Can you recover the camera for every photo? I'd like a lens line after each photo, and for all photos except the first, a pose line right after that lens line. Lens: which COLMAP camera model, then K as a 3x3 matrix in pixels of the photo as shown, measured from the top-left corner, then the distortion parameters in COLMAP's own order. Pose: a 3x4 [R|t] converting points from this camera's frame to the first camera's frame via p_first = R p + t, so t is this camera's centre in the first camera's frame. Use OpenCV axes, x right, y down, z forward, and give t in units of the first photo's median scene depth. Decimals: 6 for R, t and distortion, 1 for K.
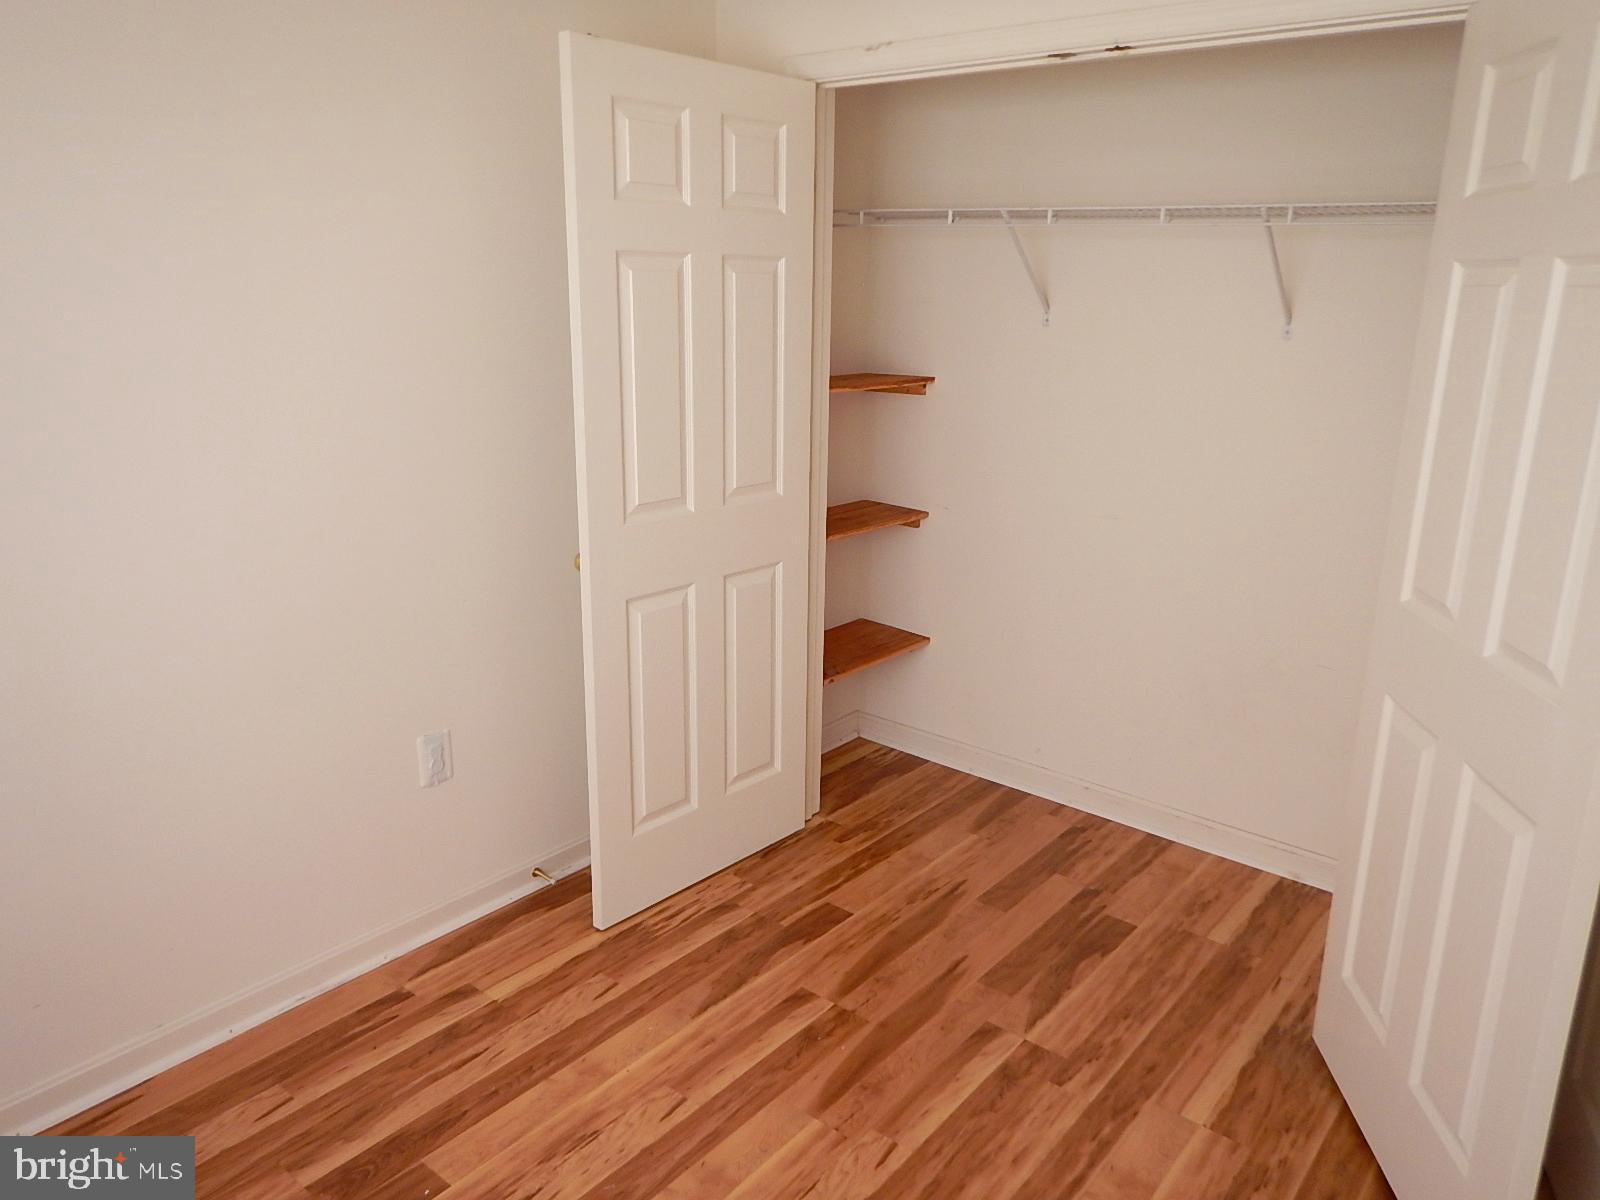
lens RADIAL K [[1142.3, 0, 800.0], [0, 1142.3, 600.0], [0, 0, 1]] dist [0.010004, -0.002732]
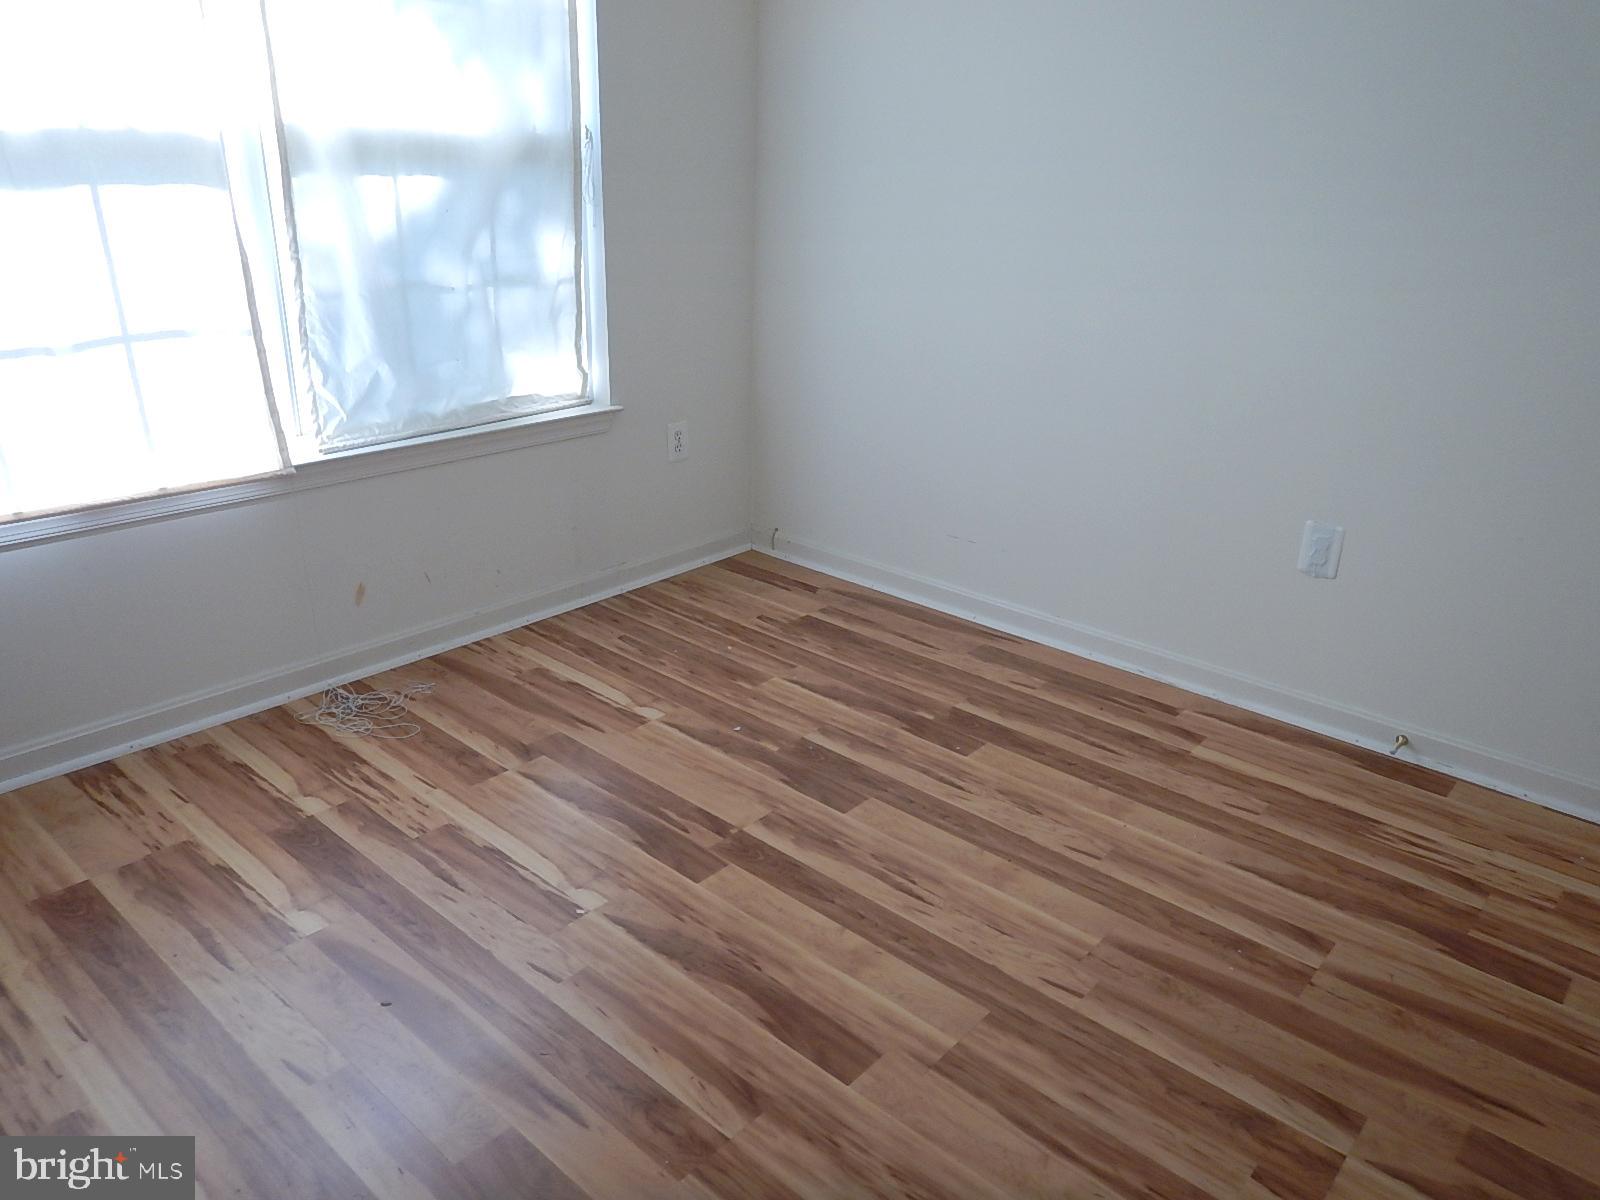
lens RADIAL K [[1142.3, 0, 800.0], [0, 1142.3, 600.0], [0, 0, 1]] dist [0.010004, -0.002732]
pose [[-0.044783, 0.352010, -0.934924, 0.706334], [-0.285989, 0.892177, 0.349614, -0.046447], [0.957186, 0.283035, 0.060716, 0.552219]]
